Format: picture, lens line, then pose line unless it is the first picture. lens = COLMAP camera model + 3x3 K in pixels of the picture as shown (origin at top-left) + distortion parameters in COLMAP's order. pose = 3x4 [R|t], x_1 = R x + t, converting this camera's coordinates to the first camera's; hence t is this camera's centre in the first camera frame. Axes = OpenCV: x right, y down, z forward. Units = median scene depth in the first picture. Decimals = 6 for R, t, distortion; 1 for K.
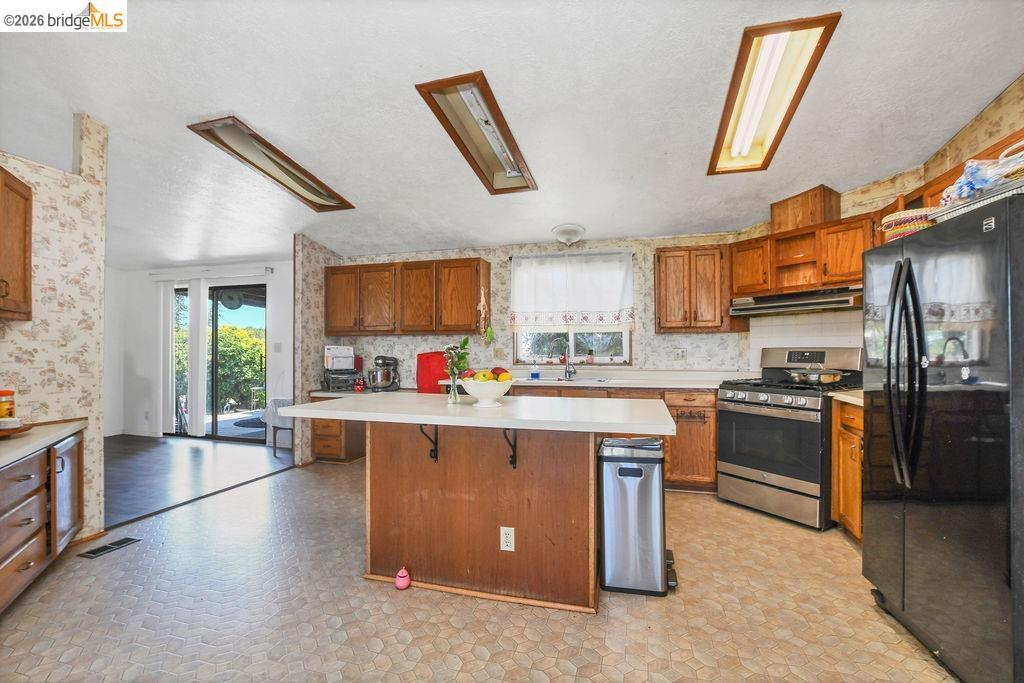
lens RADIAL K [[452.5, 0, 507.3], [0, 452.5, 345.2], [0, 0, 1]] dist [-0.026129, 0.001357]
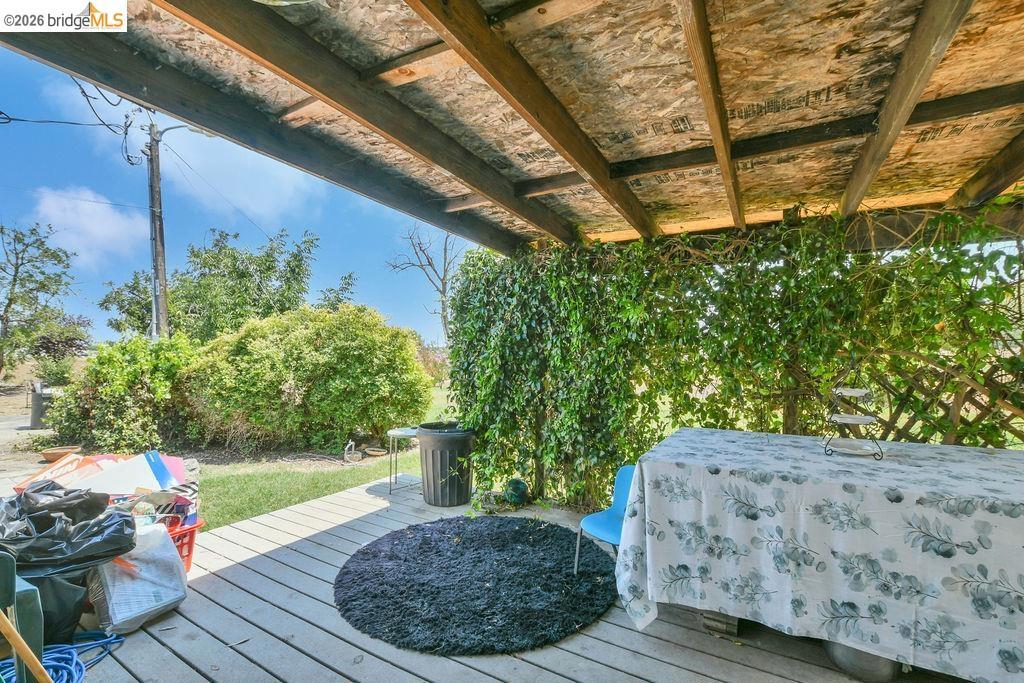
lens RADIAL K [[452.5, 0, 507.3], [0, 452.5, 345.2], [0, 0, 1]] dist [-0.026129, 0.001357]
pose [[0.962970, 0.011498, -0.269364, -0.492761], [-0.011826, 0.999930, 0.000408, 0.013083], [0.269349, 0.002793, 0.963038, 0.883210]]
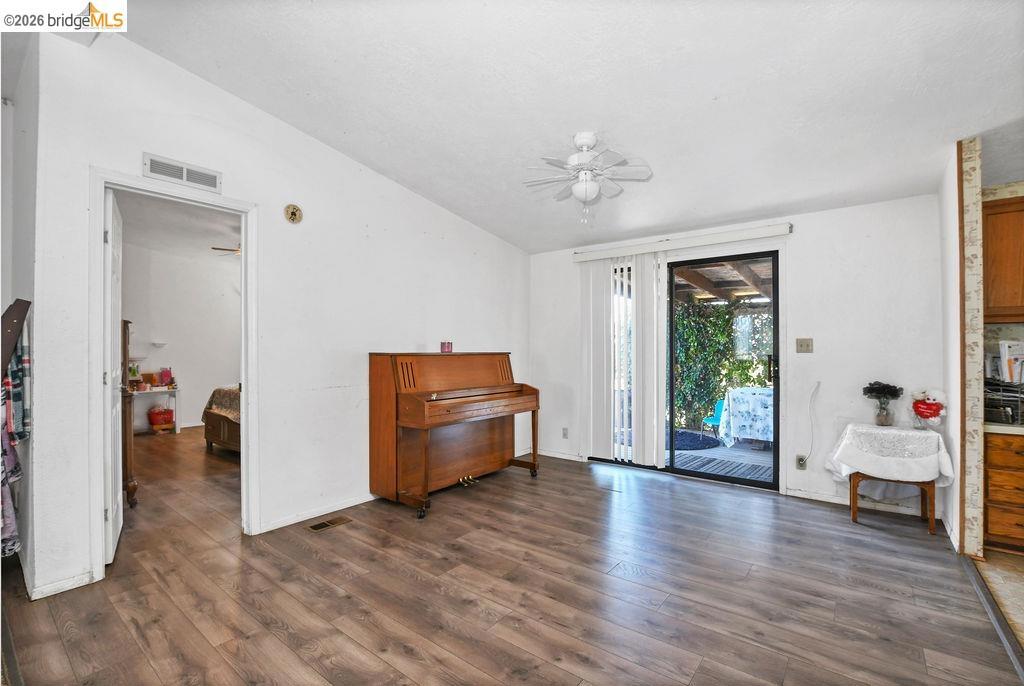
lens RADIAL K [[452.5, 0, 507.3], [0, 452.5, 346.7], [0, 0, 1]] dist [-0.026129, 0.001357]
pose [[0.919527, 0.005742, -0.392985, -0.540406], [-0.007684, 0.999965, -0.003370, 0.007961], [0.392952, 0.006118, 0.919539, 0.201468]]
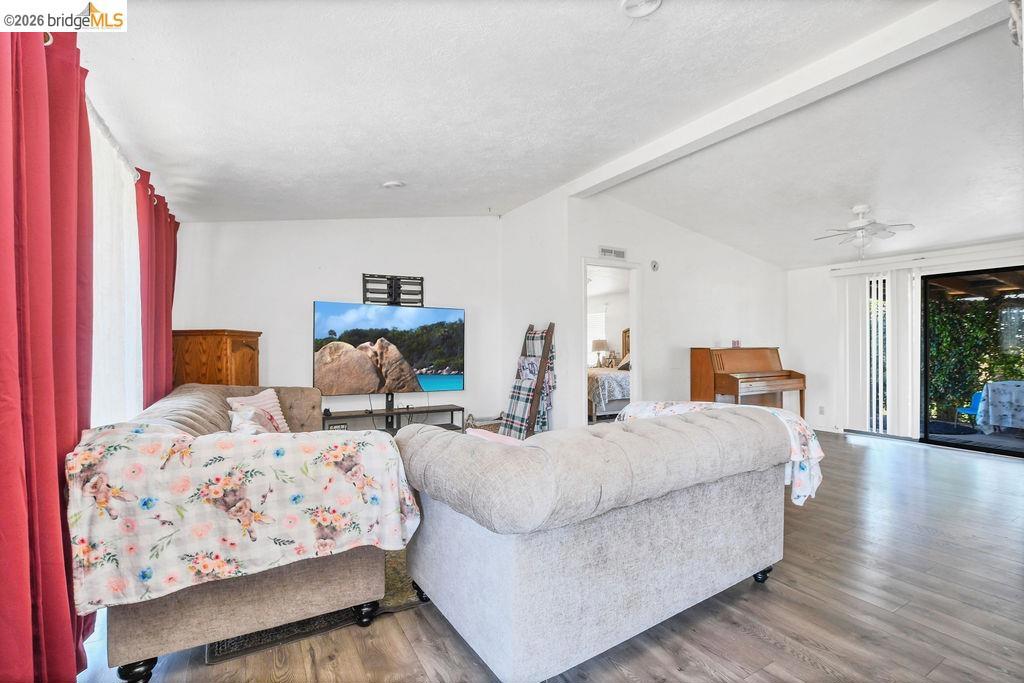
lens RADIAL K [[452.5, 0, 507.3], [0, 452.5, 345.2], [0, 0, 1]] dist [-0.026129, 0.001357]
pose [[0.703351, 0.006377, -0.710814, -0.542064], [-0.002413, 0.999975, 0.006584, 0.005136], [0.710838, -0.002916, 0.703349, -0.205545]]
